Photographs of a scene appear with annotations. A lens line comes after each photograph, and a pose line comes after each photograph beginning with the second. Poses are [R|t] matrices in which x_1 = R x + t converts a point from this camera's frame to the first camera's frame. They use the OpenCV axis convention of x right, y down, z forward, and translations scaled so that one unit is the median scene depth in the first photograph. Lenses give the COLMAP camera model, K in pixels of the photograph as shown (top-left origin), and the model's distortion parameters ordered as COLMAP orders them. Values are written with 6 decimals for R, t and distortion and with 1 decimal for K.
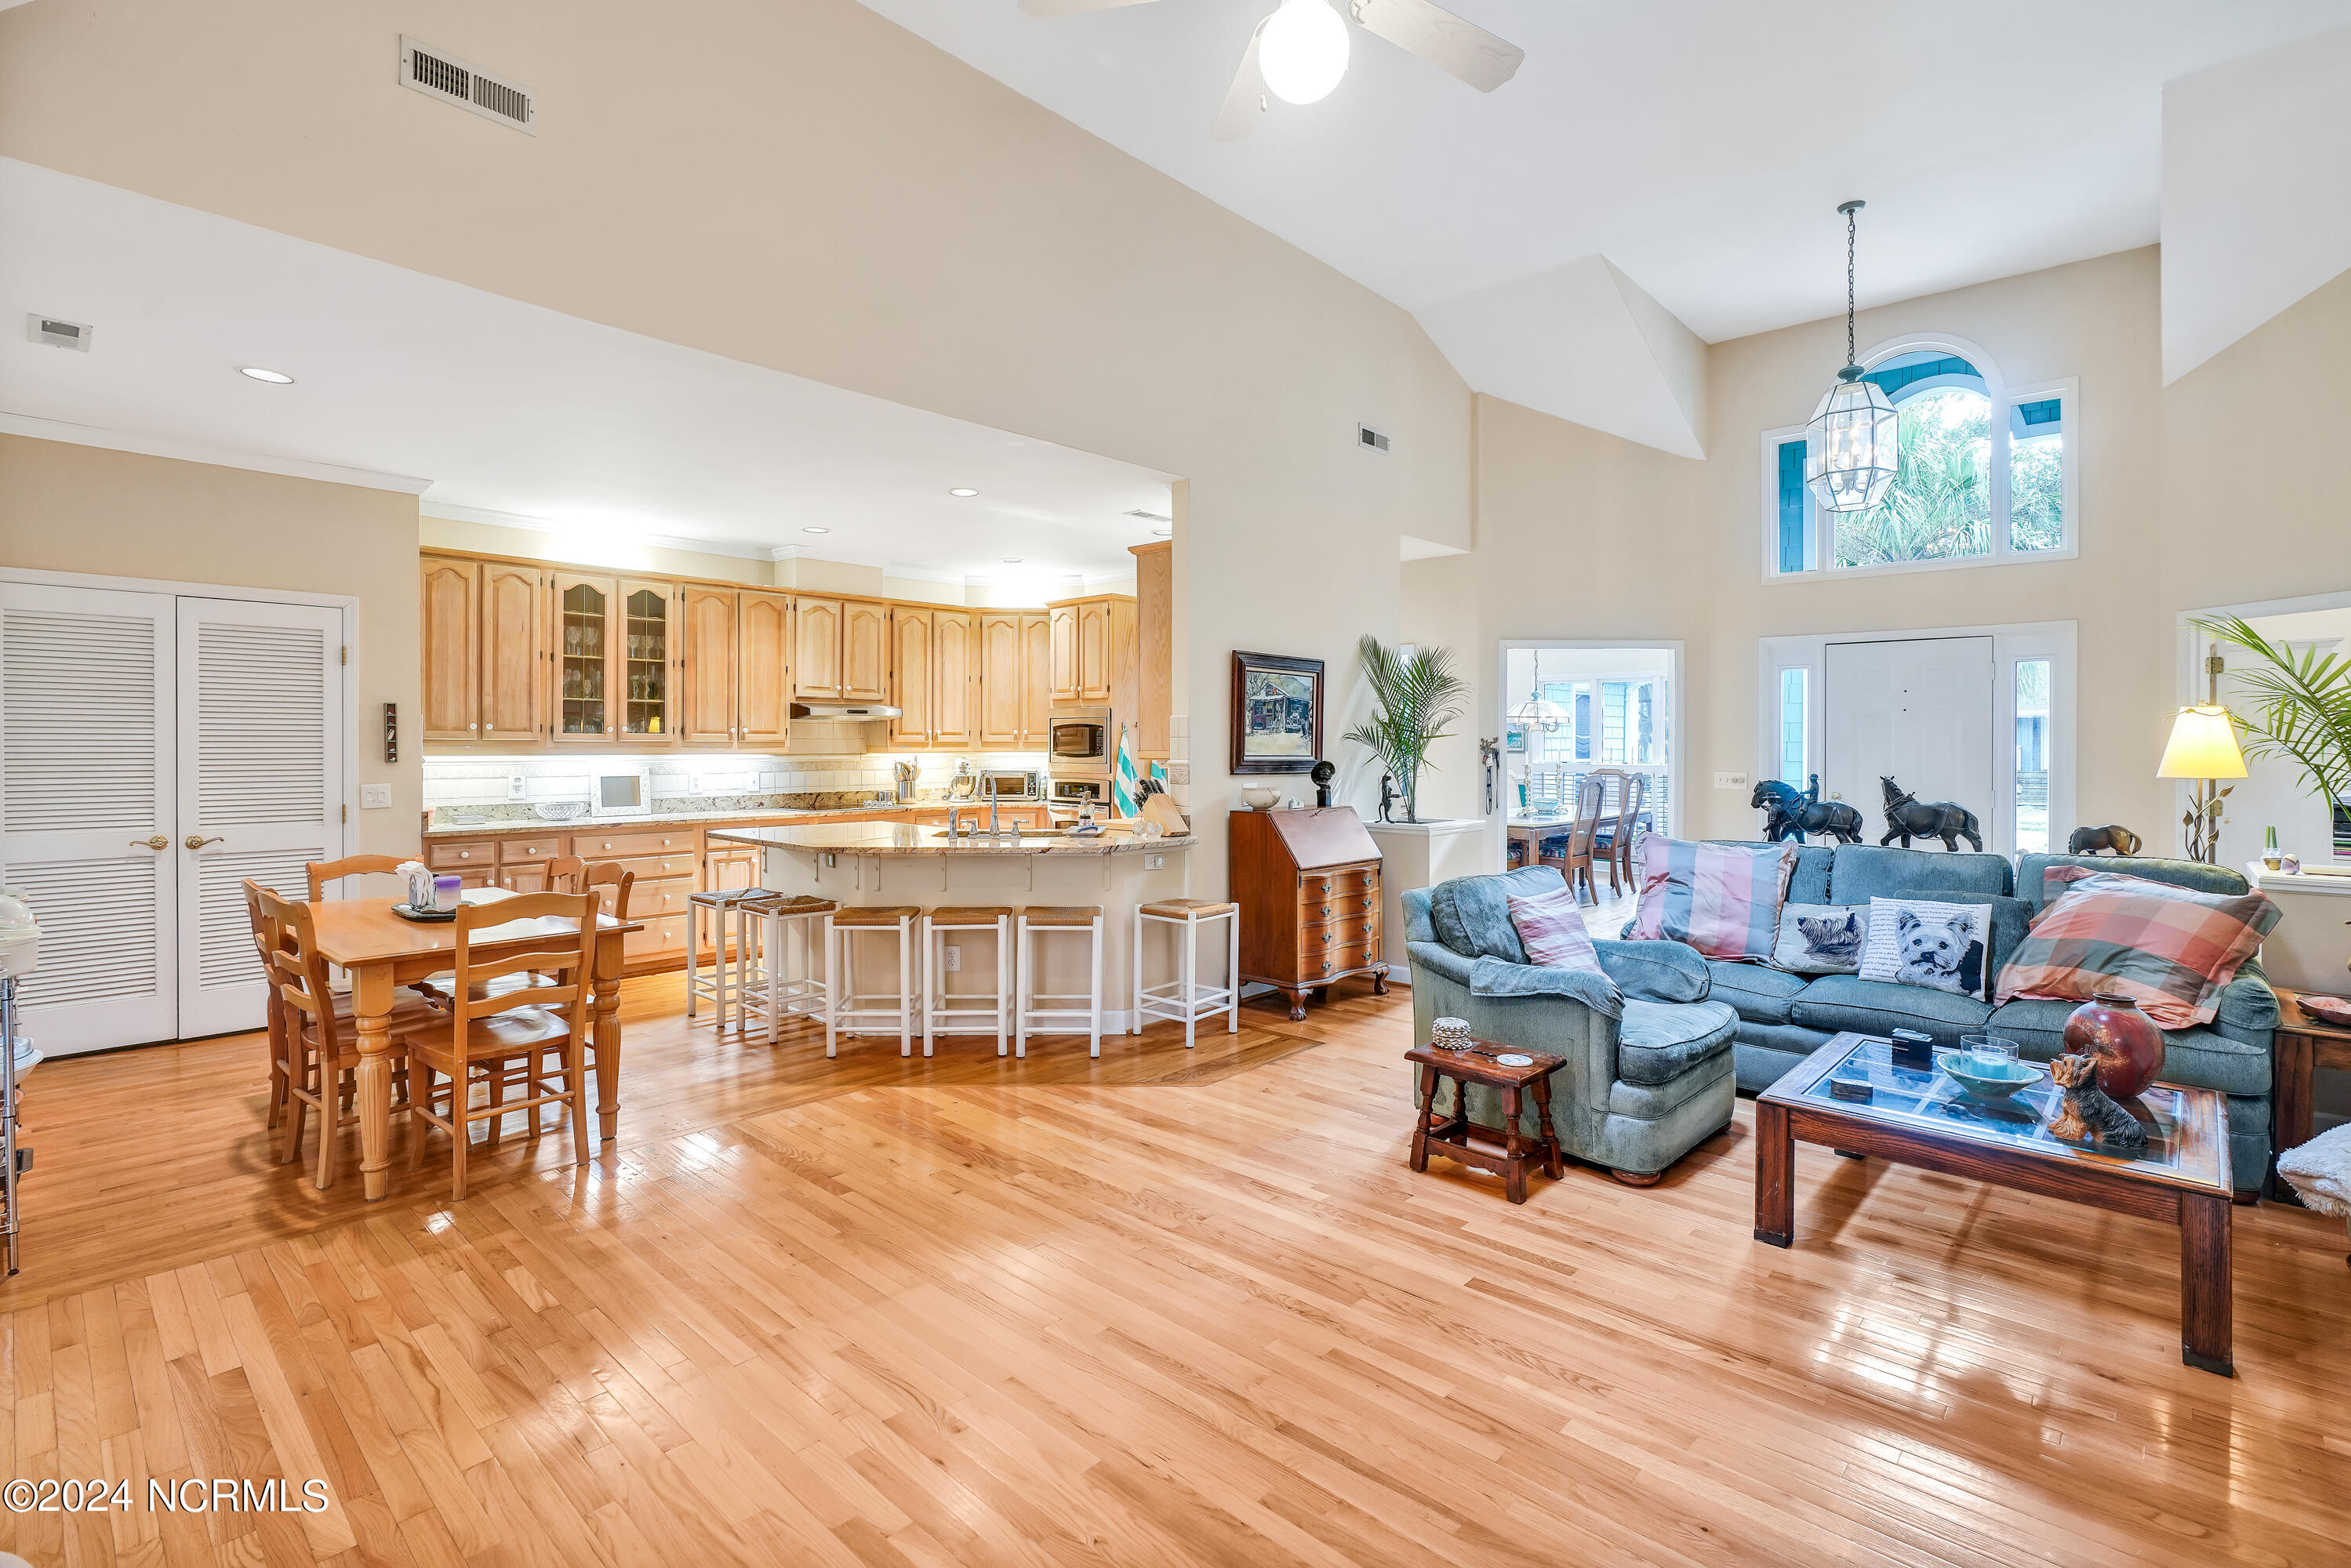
lens RADIAL K [[1086.8, 0, 1164.3], [0, 1086.8, 743.2], [0, 0, 1]] dist [-0.013941, 0.006618]
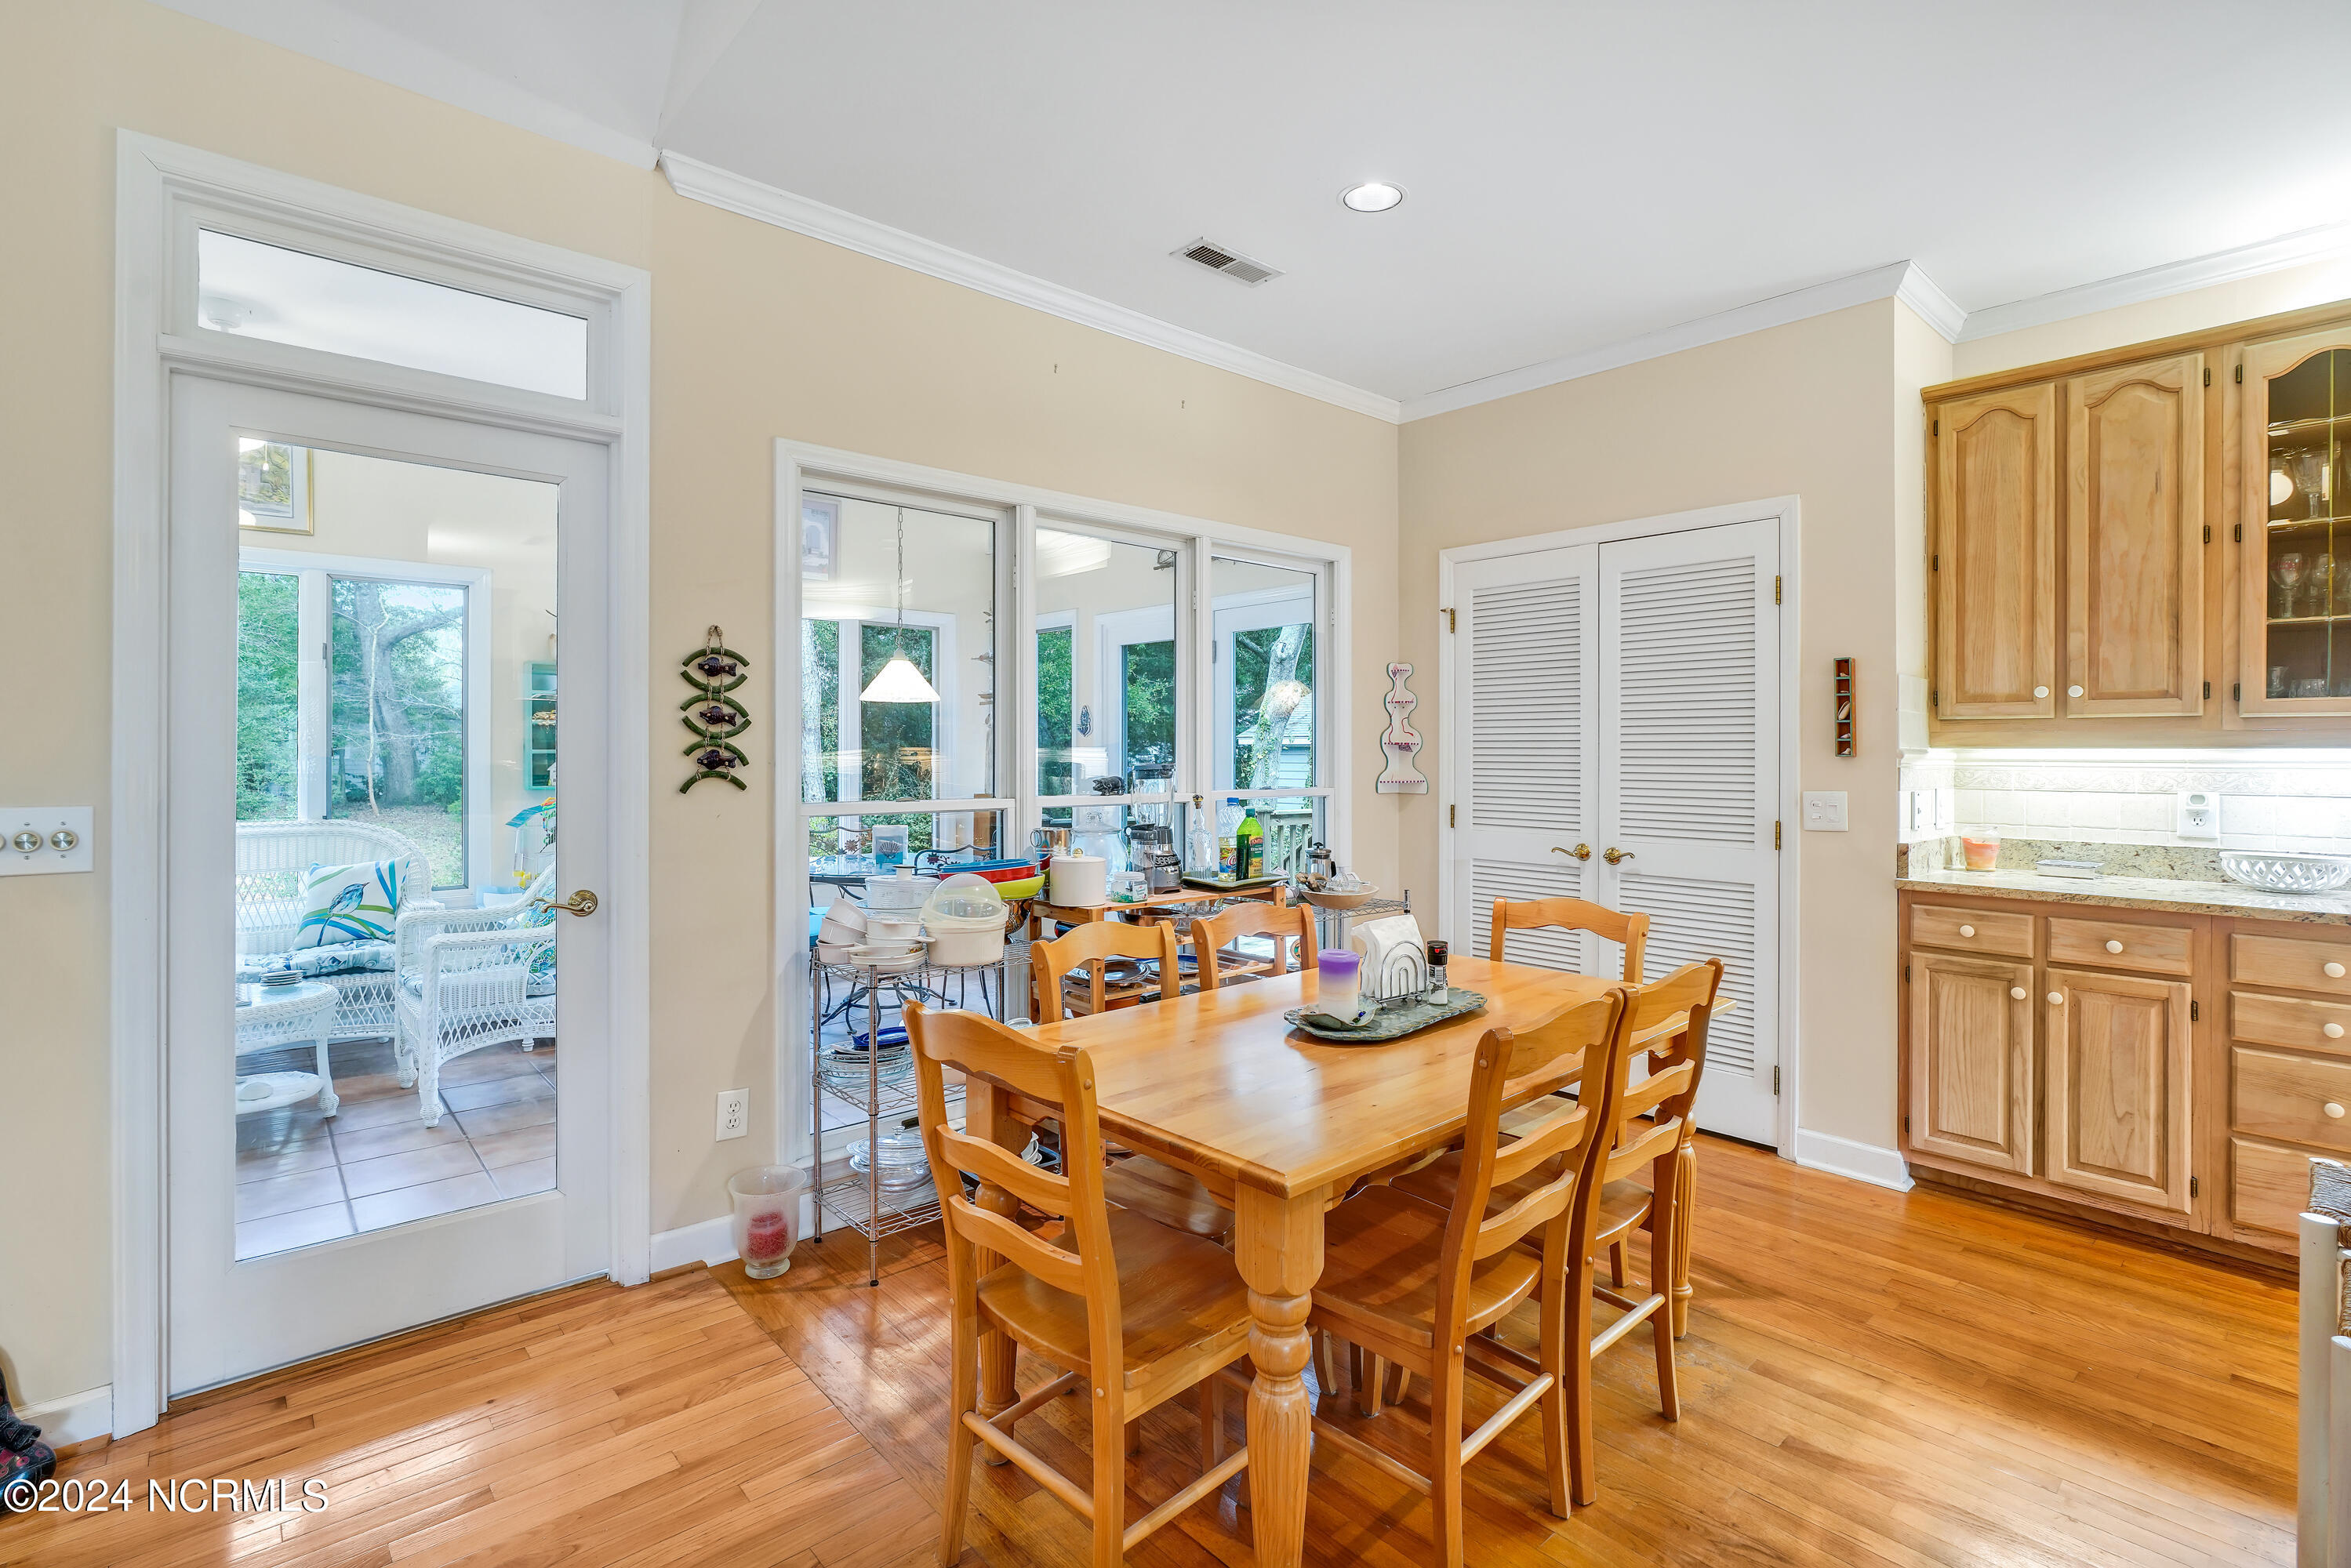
lens RADIAL K [[1086.8, 0, 1175.6], [0, 1086.8, 752.4], [0, 0, 1]] dist [-0.013941, 0.006618]
pose [[-0.082135, -0.002567, -0.996618, -0.069280], [-0.004632, 0.999987, -0.002194, 0.015542], [0.996610, 0.004436, -0.082146, 0.569115]]
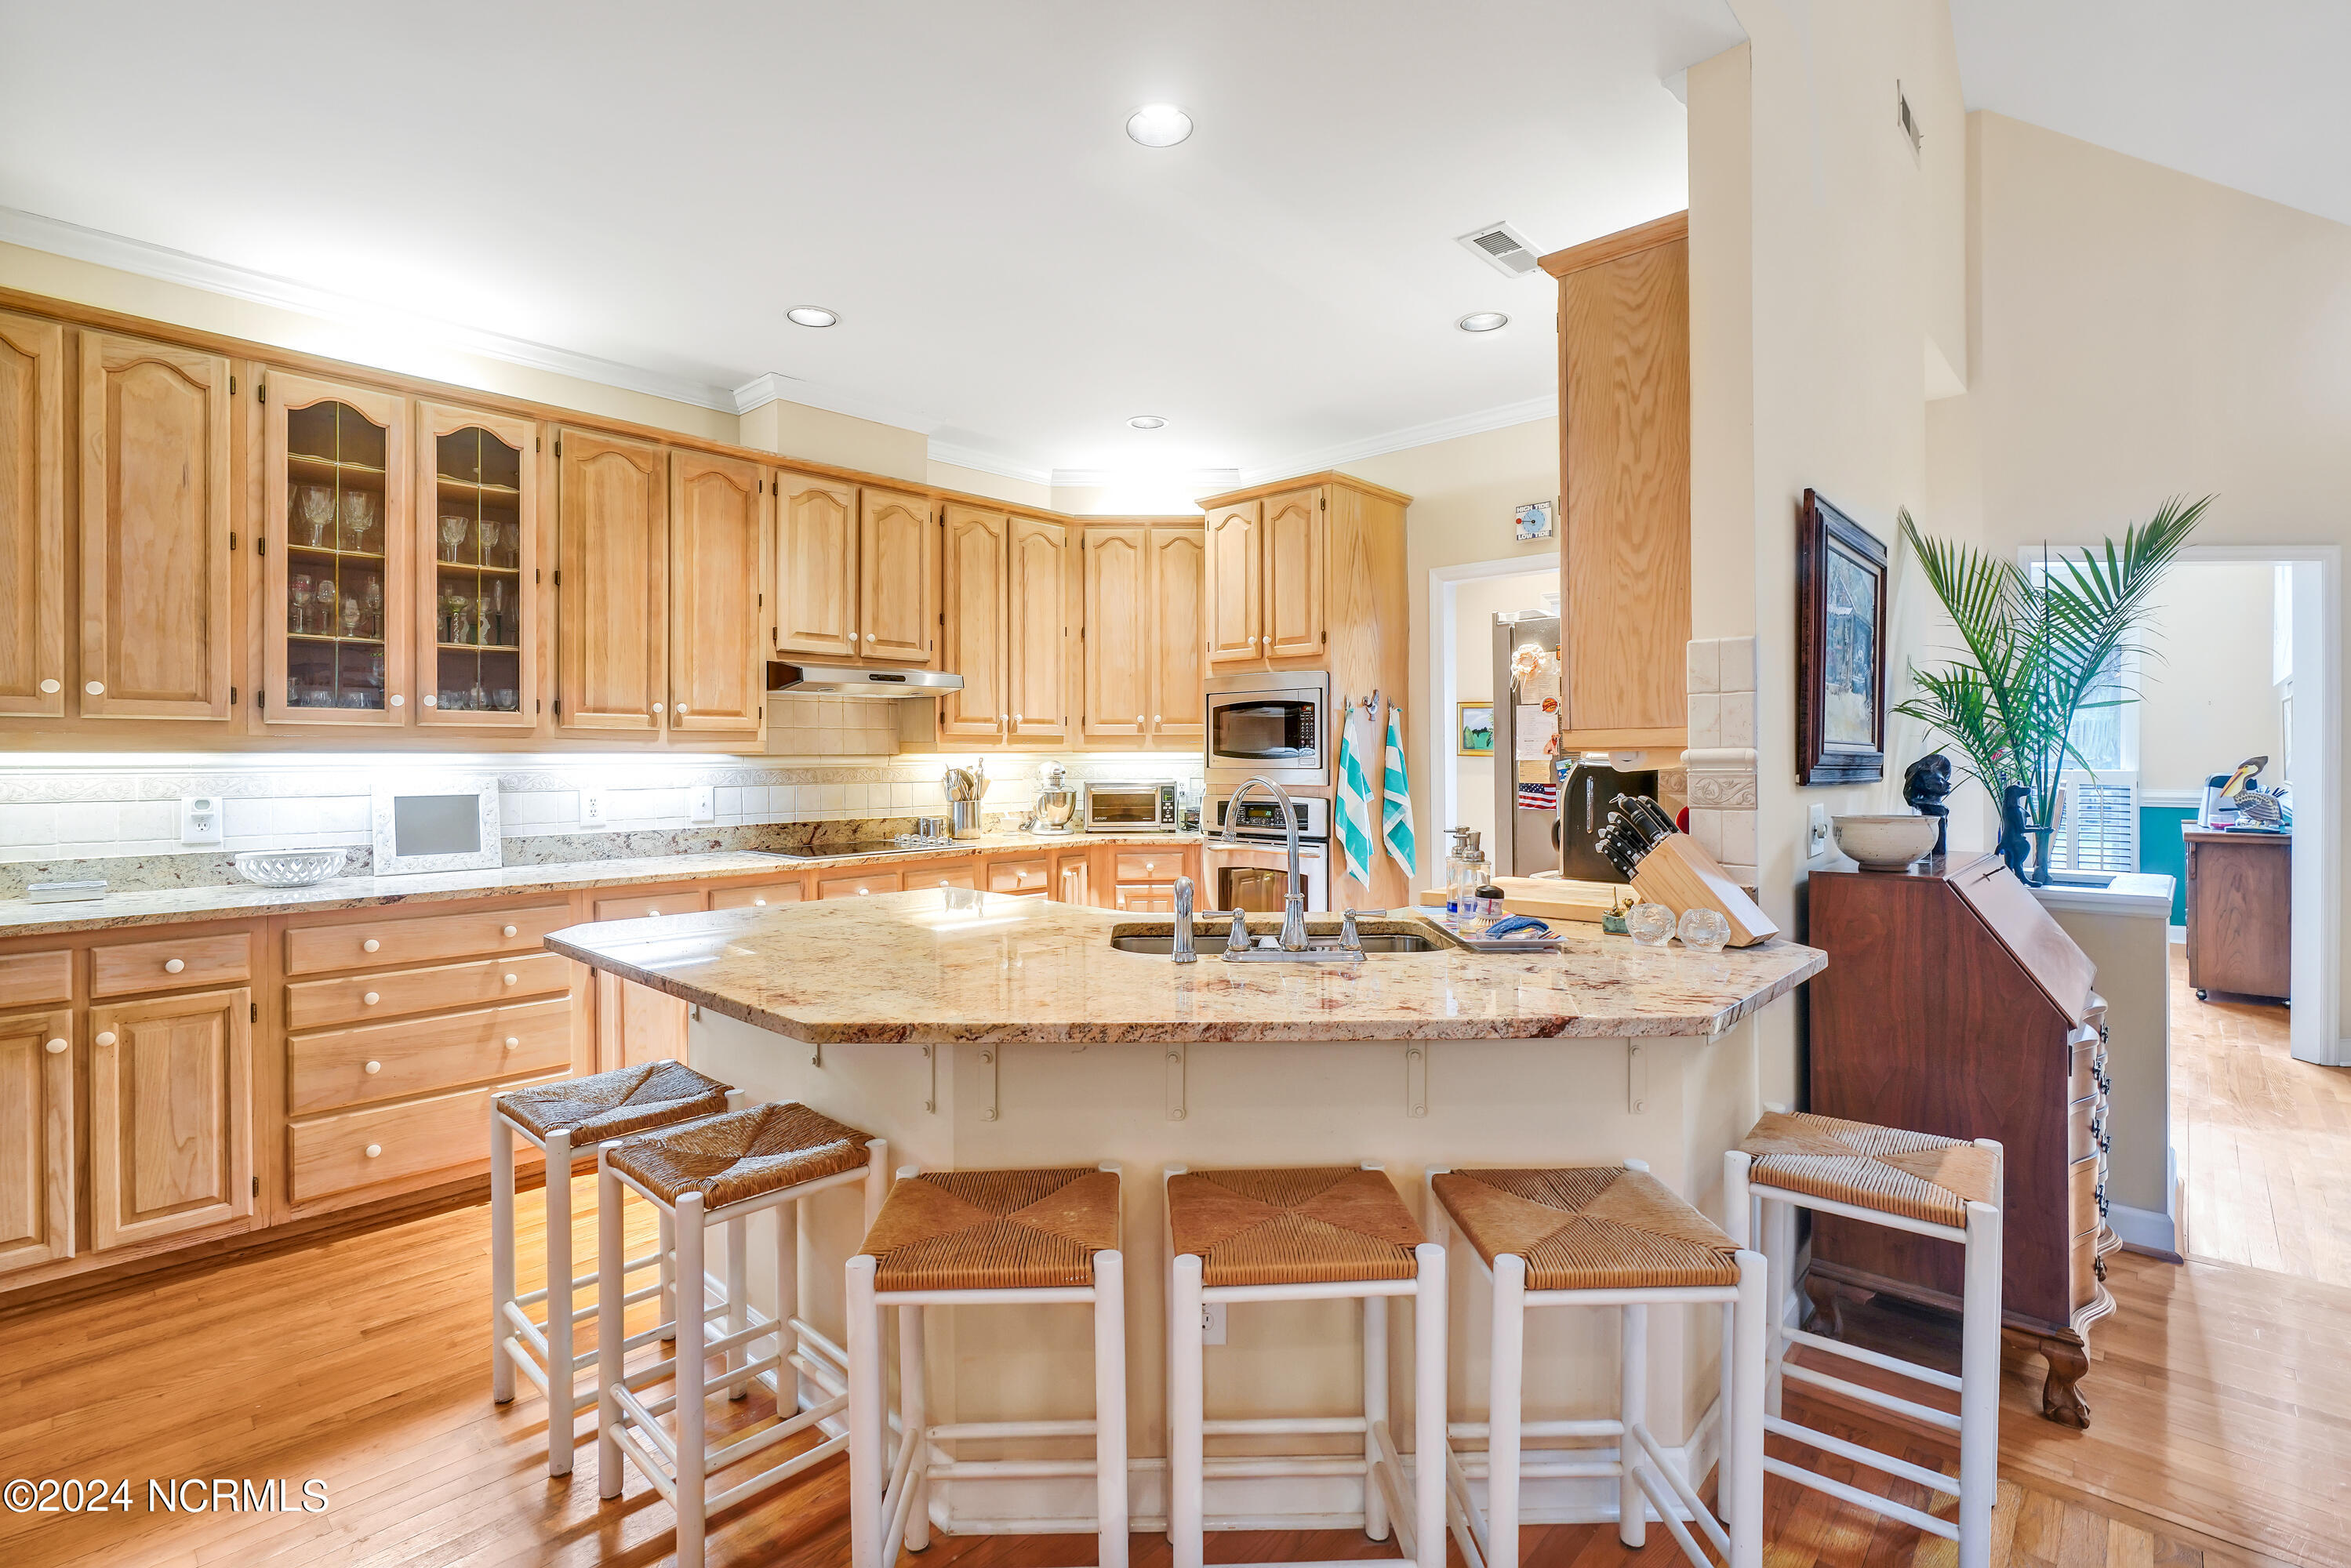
lens RADIAL K [[1086.8, 0, 1168.3], [0, 1086.8, 757.0], [0, 0, 1]] dist [-0.013941, 0.006618]
pose [[0.999959, -0.004709, 0.007745, -0.163094], [0.004717, 0.999988, -0.001100, 0.014926], [-0.007740, 0.001137, 0.999969, 0.502824]]
